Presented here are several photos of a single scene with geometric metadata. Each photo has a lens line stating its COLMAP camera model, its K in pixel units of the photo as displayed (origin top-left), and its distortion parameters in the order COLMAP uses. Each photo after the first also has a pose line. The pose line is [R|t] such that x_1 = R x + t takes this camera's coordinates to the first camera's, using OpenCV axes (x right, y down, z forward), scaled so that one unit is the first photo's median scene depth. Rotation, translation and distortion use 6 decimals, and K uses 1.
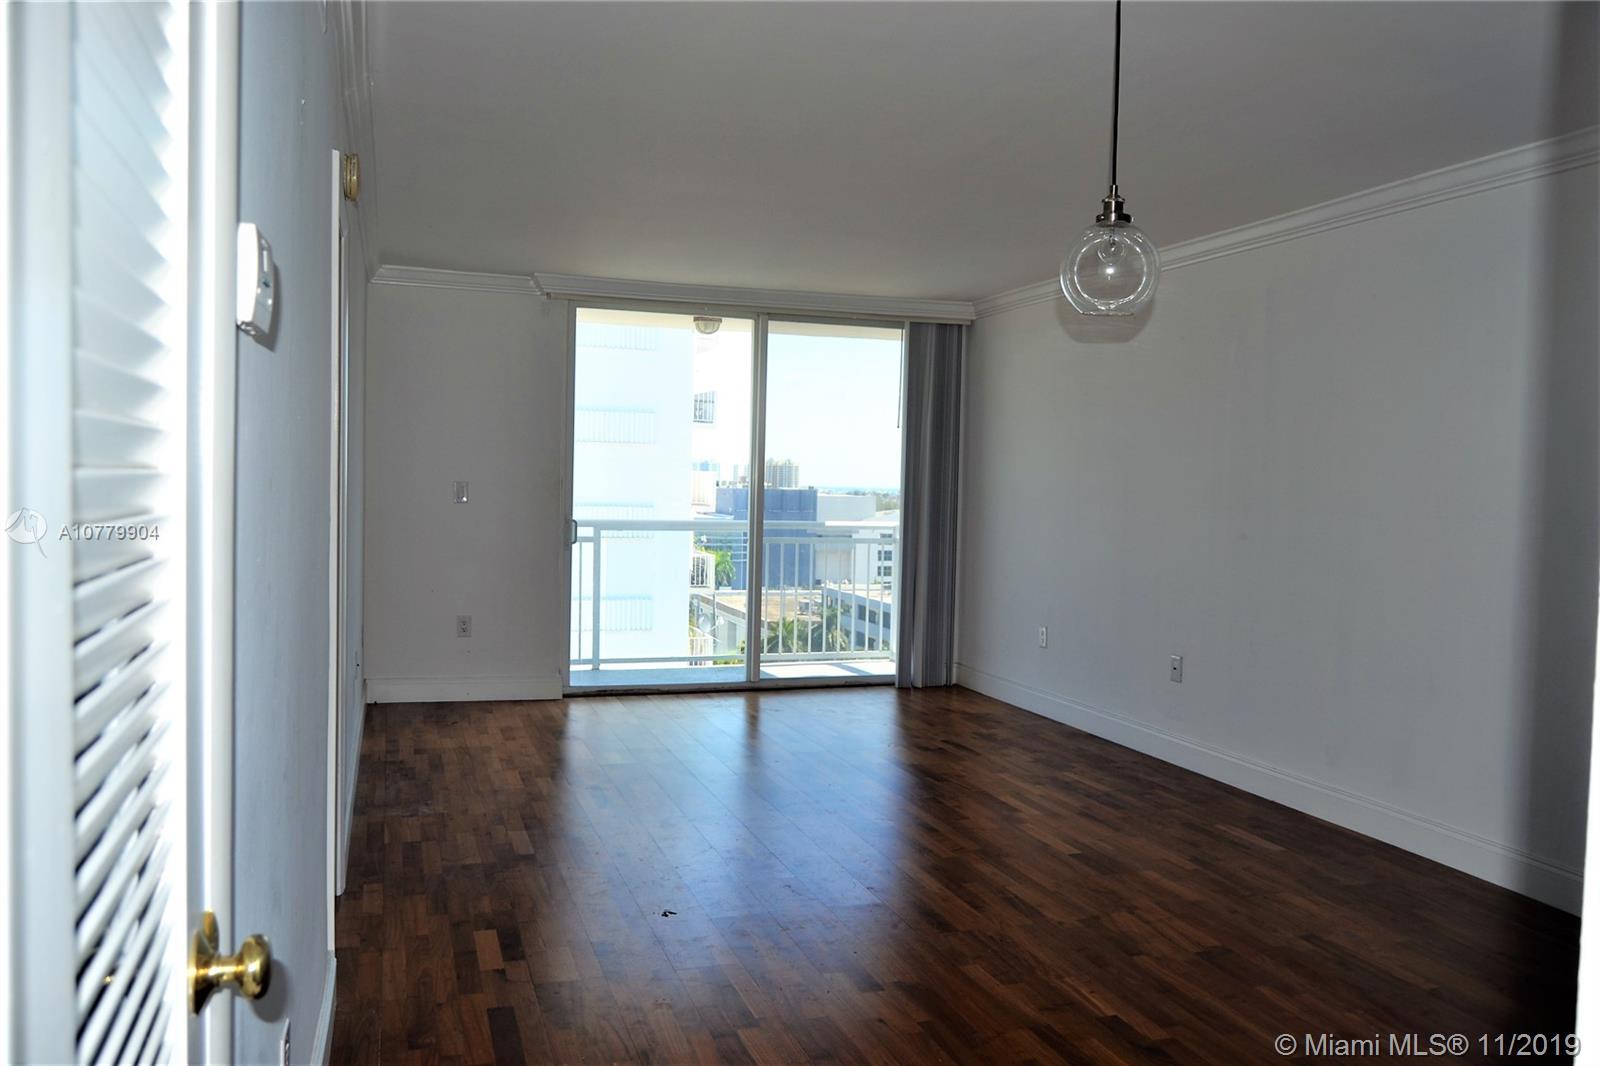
lens RADIAL K [[1260.2, 0, 800.0], [0, 1260.2, 533.0], [0, 0, 1]] dist [-0.000043, 0.003277]
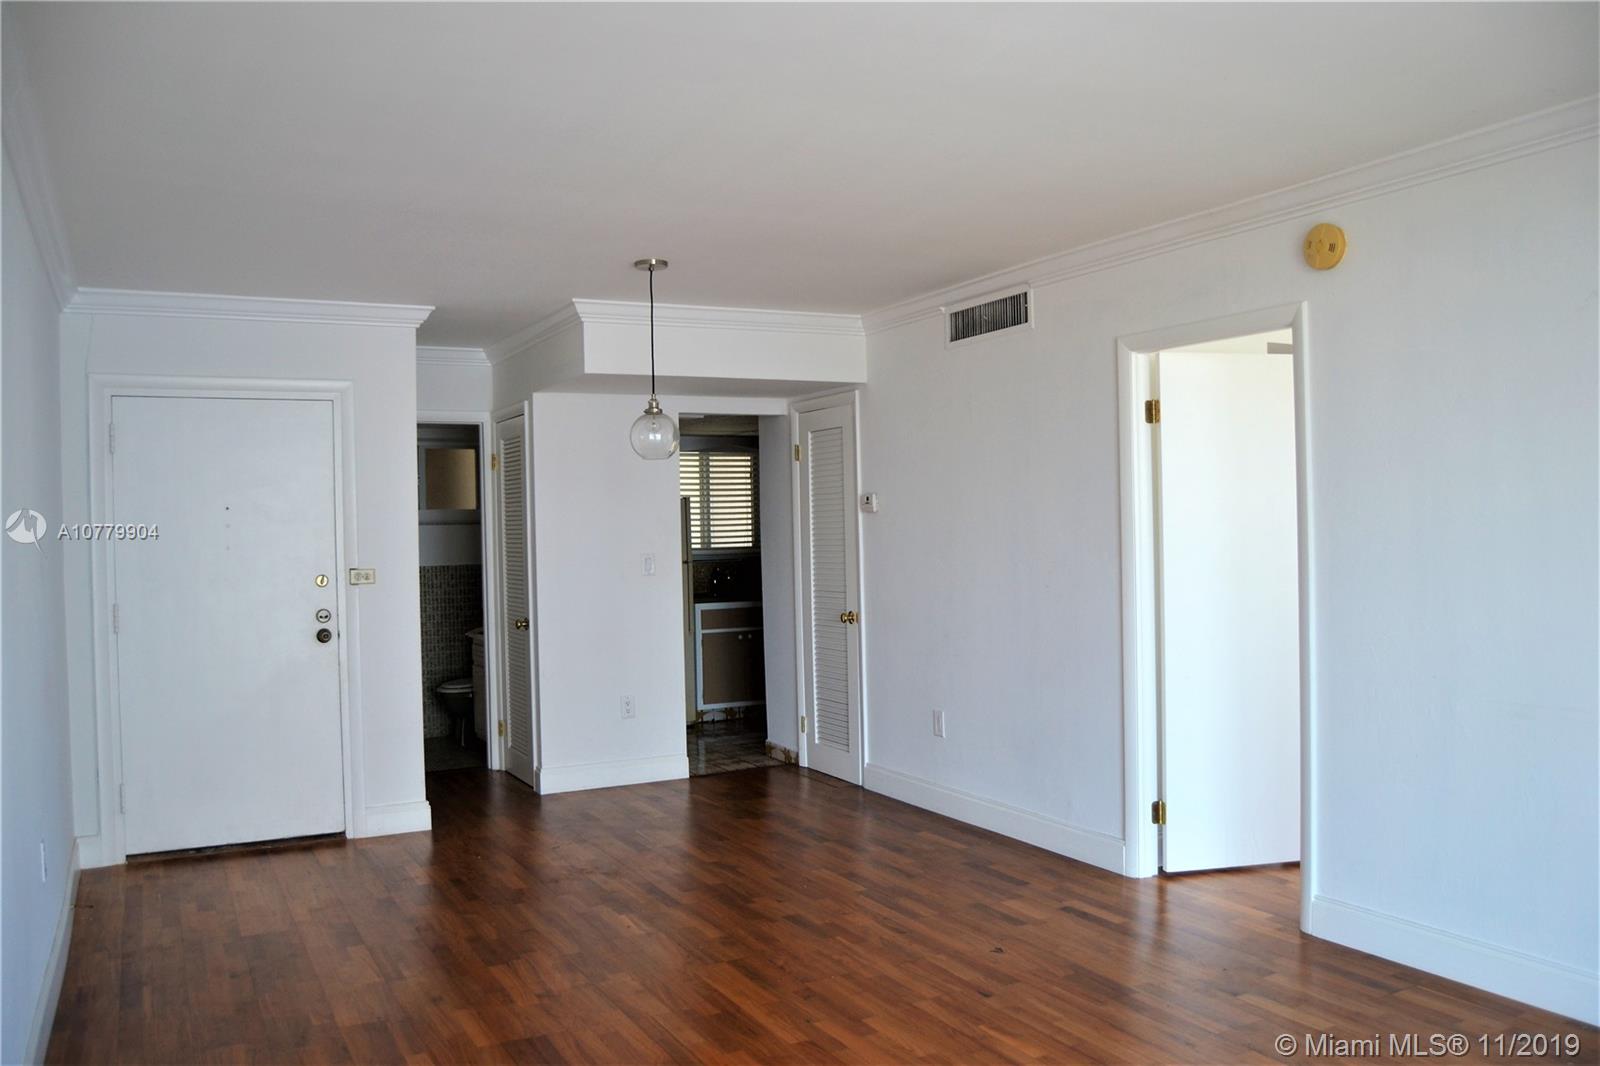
lens RADIAL K [[1265.9, 0, 815.5], [0, 1265.9, 533.0], [0, 0, 1]] dist [-0.085699, 0.020991]
pose [[-0.983892, 0.001622, -0.178754, 0.187313], [-0.005427, 0.999227, 0.038933, -0.072885], [0.178679, 0.039276, -0.983123, 1.593383]]
